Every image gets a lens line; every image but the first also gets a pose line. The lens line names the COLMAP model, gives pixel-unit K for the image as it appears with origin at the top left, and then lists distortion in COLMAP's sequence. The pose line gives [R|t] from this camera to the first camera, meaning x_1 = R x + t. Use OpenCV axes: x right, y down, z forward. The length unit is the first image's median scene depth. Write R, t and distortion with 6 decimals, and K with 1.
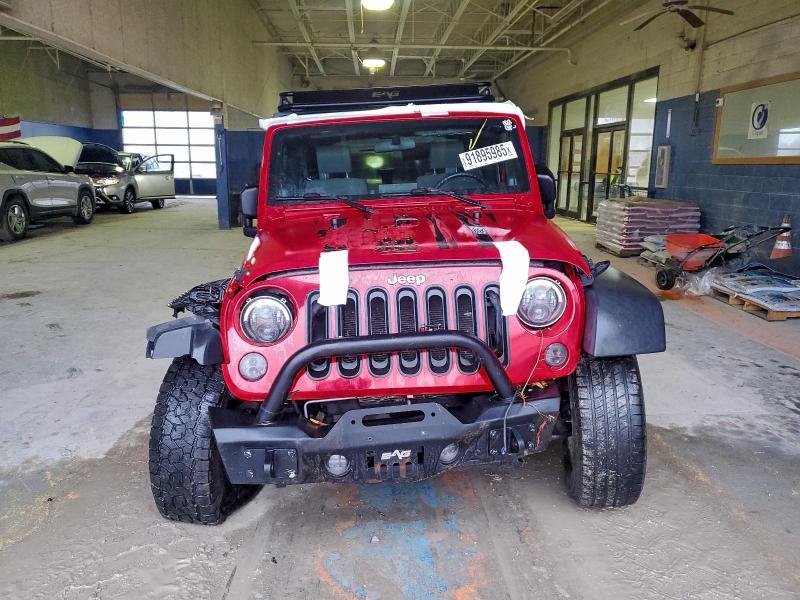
lens RADIAL K [[604.5, 0, 401.3], [0, 604.5, 300.2], [0, 0, 1]] dist [0.004933, 0.011944]
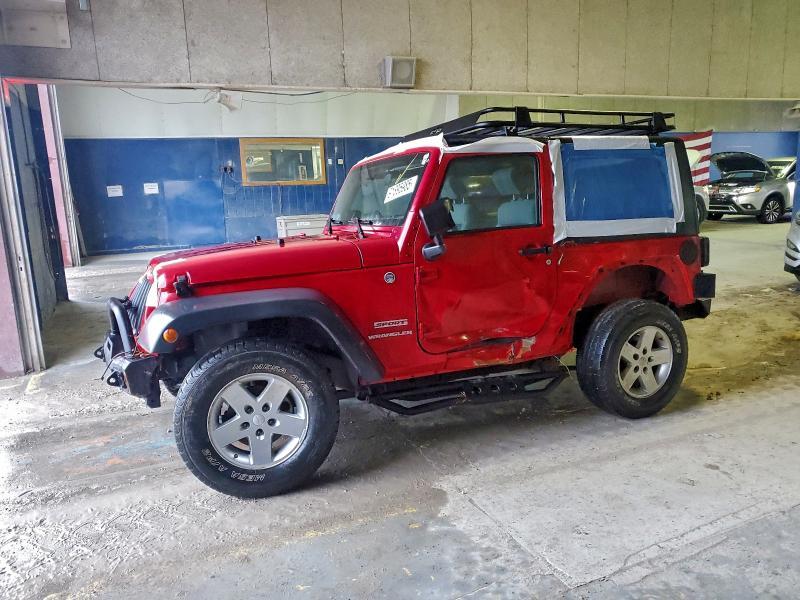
lens RADIAL K [[604.5, 0, 401.3], [0, 604.5, 300.2], [0, 0, 1]] dist [0.004933, 0.011944]
pose [[0.399062, 0.156669, -0.903440, 0.210016], [-0.161425, 0.981909, 0.098973, -0.028399], [0.902603, 0.106341, 0.417133, 0.107386]]
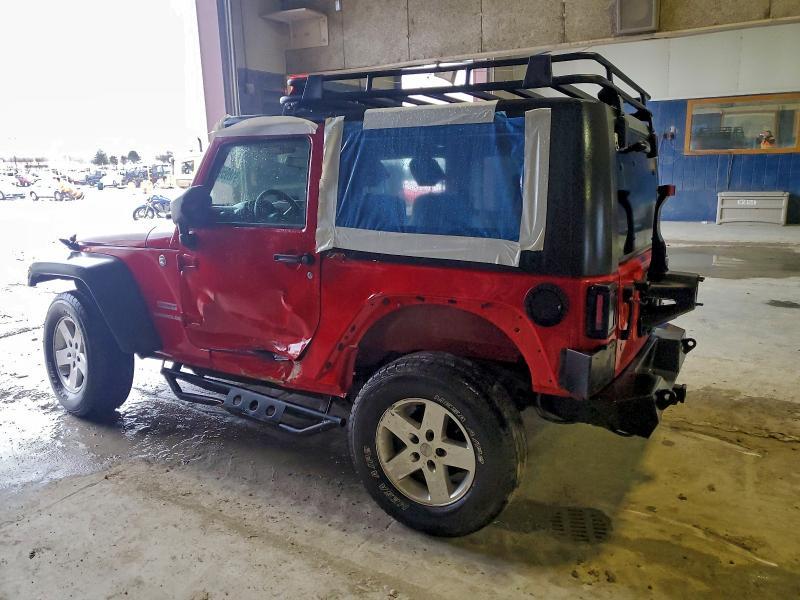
lens RADIAL K [[602.0, 0, 400.5], [0, 602.0, 297.0], [0, 0, 1]] dist [0.016338, 0.006175]
pose [[-0.492855, 0.193406, -0.848345, 0.169348], [-0.172784, 0.933813, 0.313271, -0.076540], [0.852784, 0.300977, -0.426817, 0.321361]]
